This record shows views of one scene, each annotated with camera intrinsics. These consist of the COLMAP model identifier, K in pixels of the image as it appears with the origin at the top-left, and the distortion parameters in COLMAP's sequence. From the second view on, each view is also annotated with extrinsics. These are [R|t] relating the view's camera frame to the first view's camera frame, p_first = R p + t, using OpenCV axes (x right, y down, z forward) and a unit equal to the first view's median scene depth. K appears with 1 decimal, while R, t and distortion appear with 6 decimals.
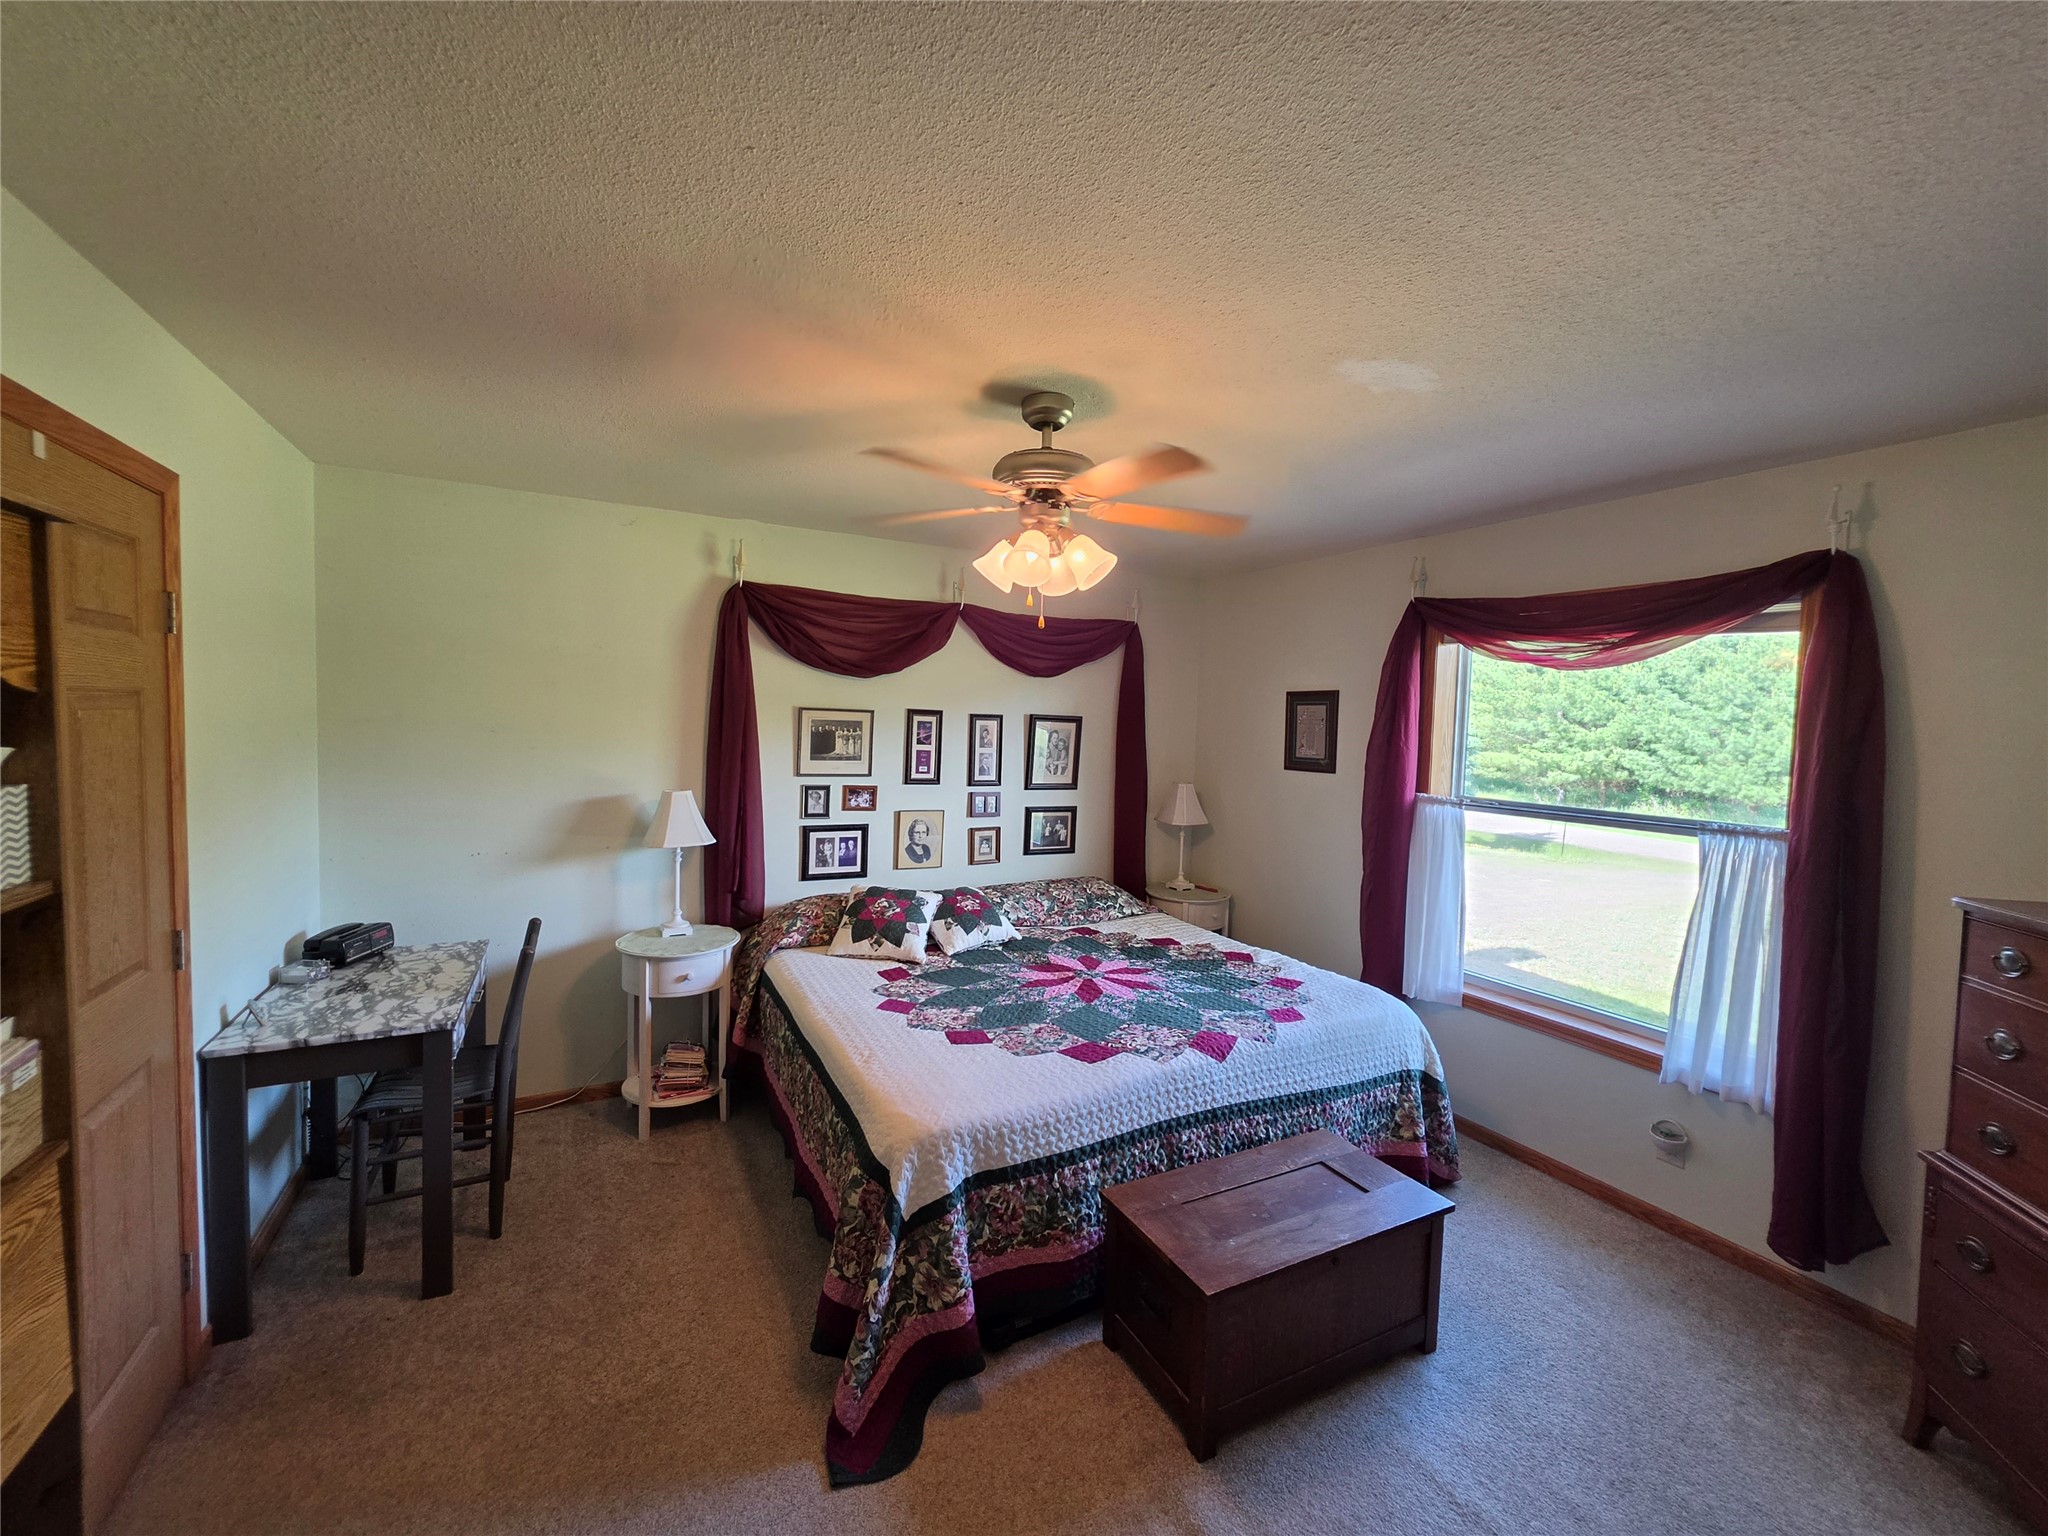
lens RADIAL K [[825.3, 0, 1019.0], [0, 825.3, 760.4], [0, 0, 1]] dist [-0.002467, -0.000097]
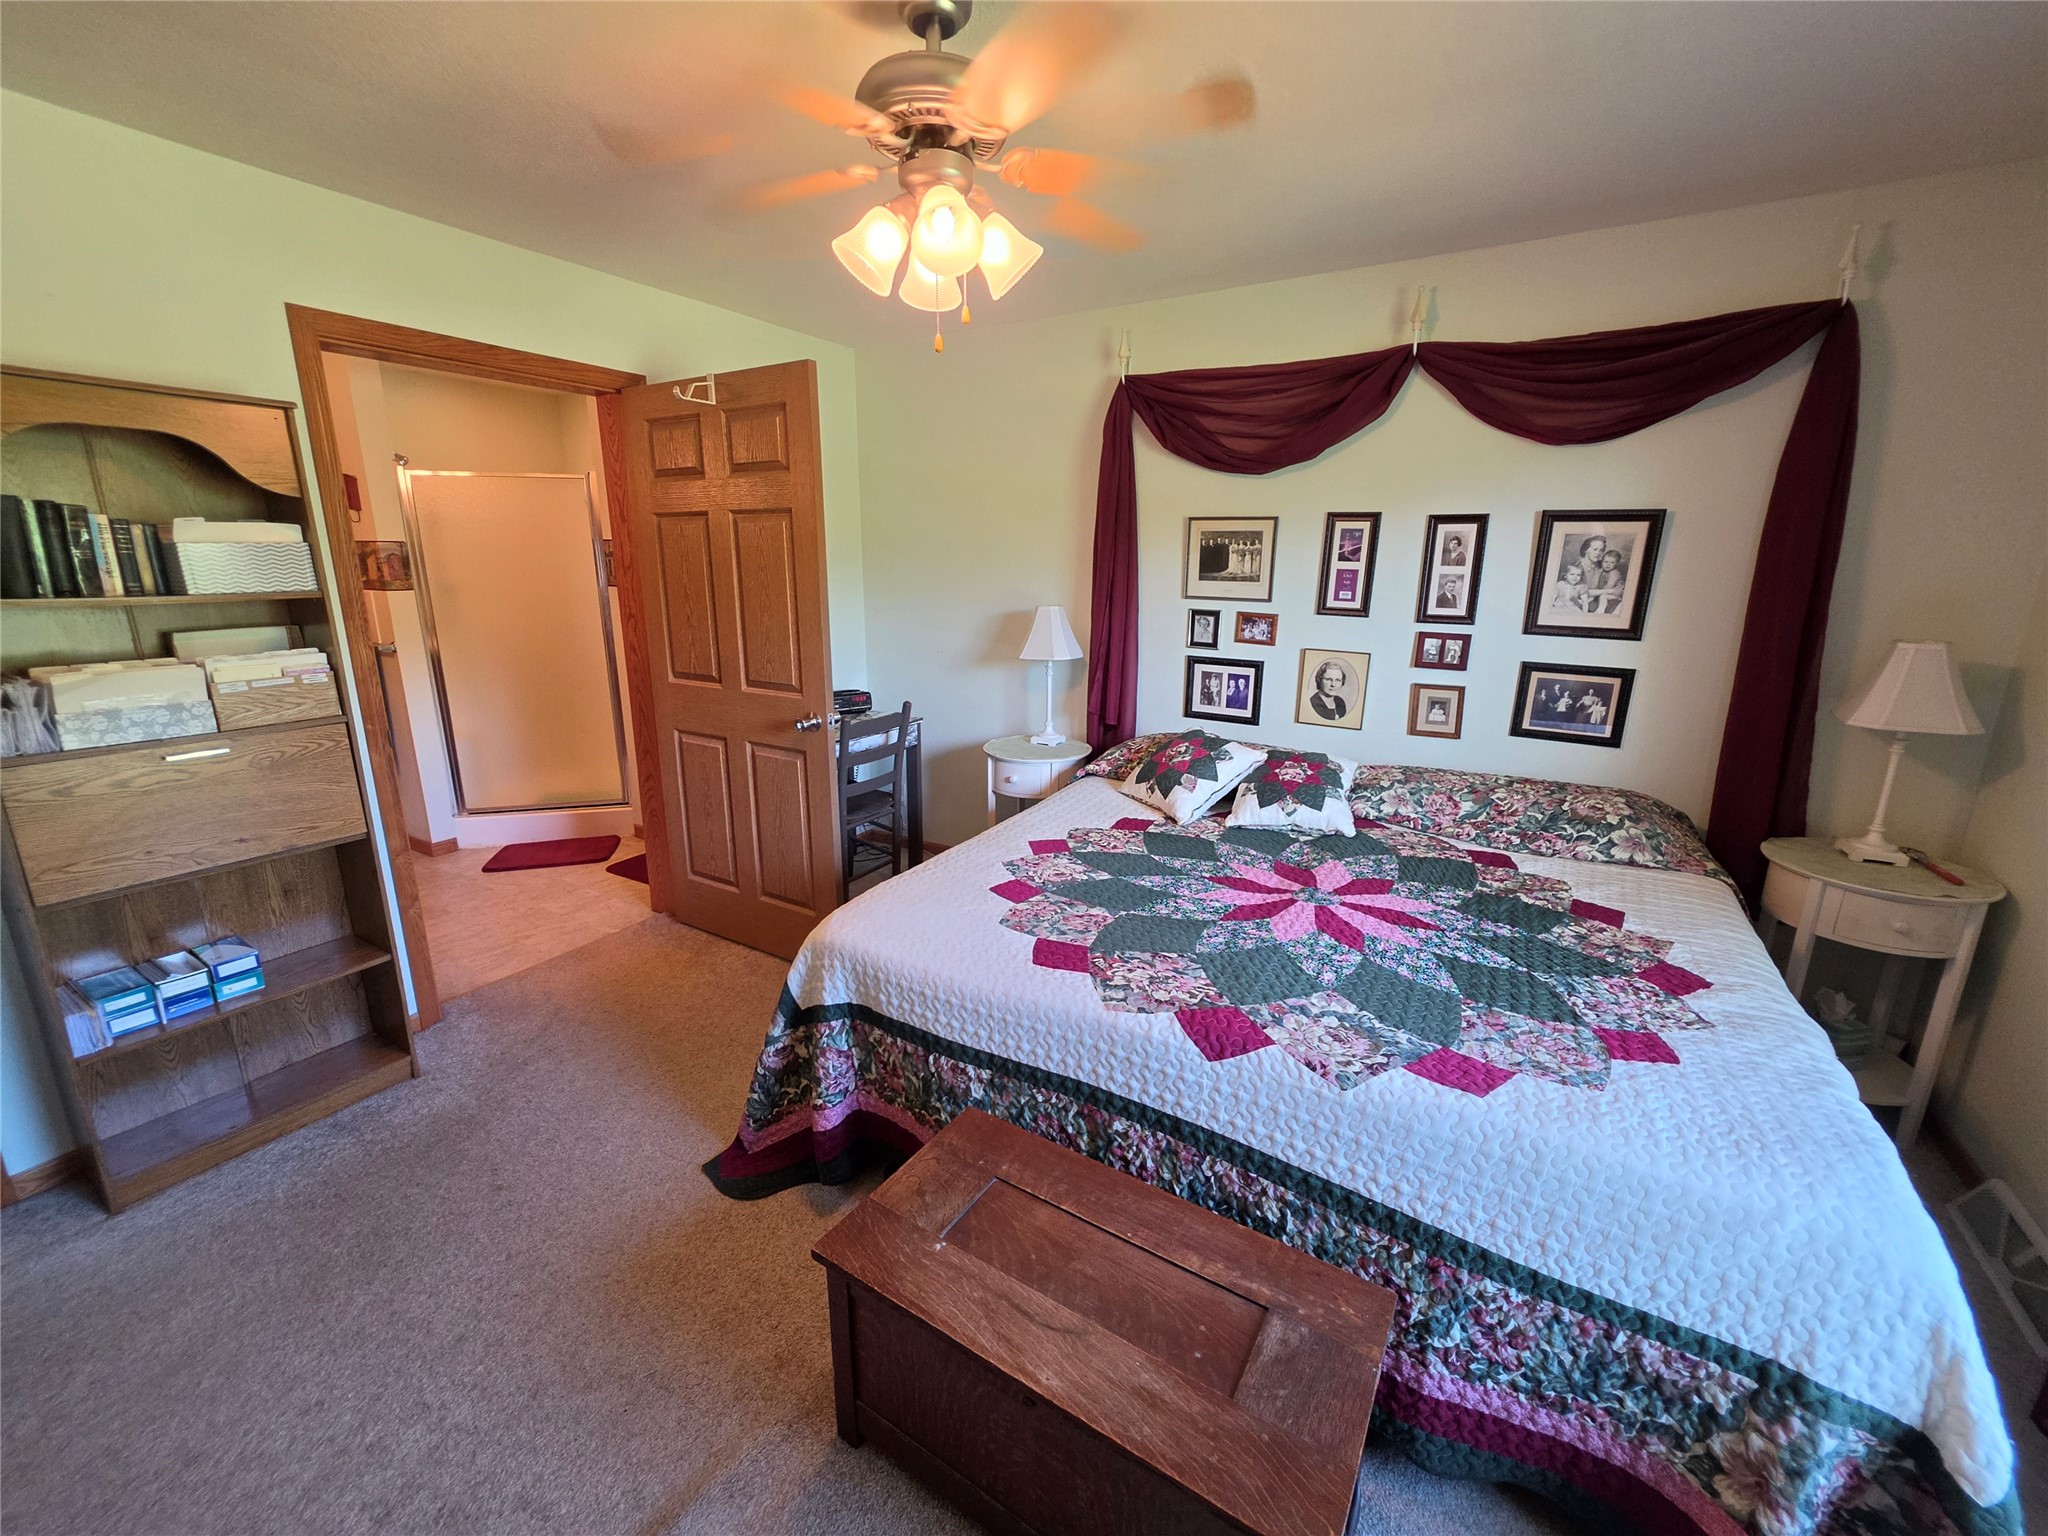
lens RADIAL K [[825.3, 0, 1019.0], [0, 825.3, 760.4], [0, 0, 1]] dist [-0.002467, -0.000097]
pose [[0.504304, 0.181711, -0.844191, 0.448734], [-0.035669, 0.981158, 0.189885, 0.029678], [0.862789, -0.065648, 0.501283, 0.413834]]
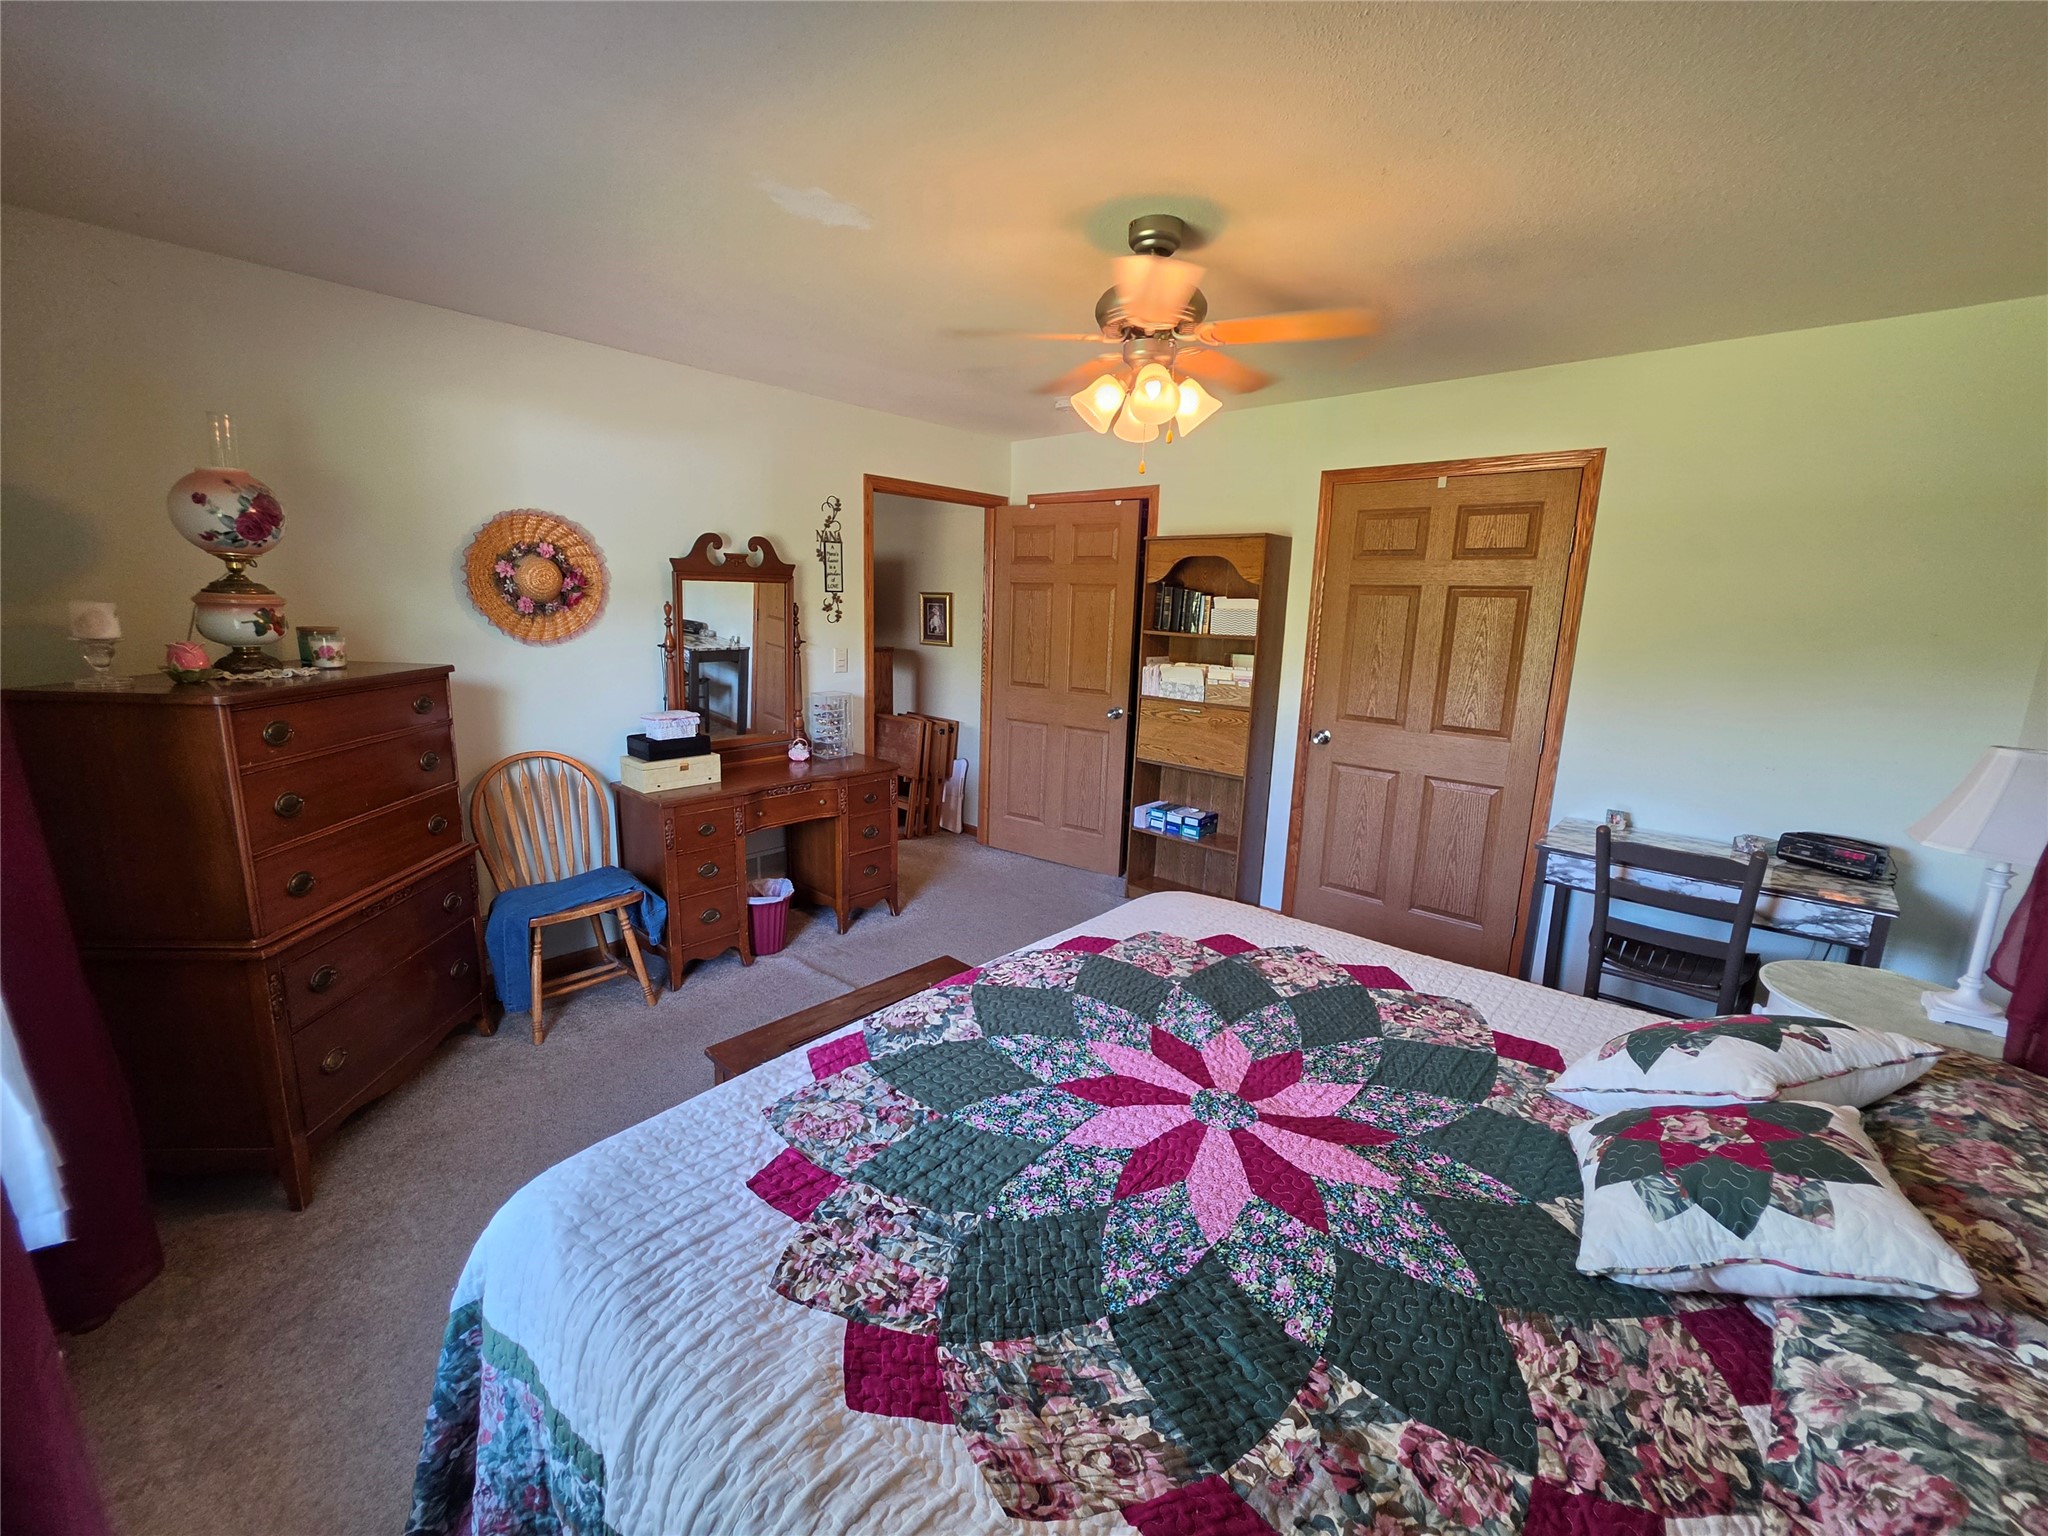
lens RADIAL K [[825.3, 0, 1019.0], [0, 825.3, 760.4], [0, 0, 1]] dist [-0.002467, -0.000097]
pose [[-0.941366, 0.011660, -0.337185, 0.309138], [-0.070392, 0.970620, 0.230089, -0.027109], [0.329961, 0.240333, -0.912889, 1.186678]]
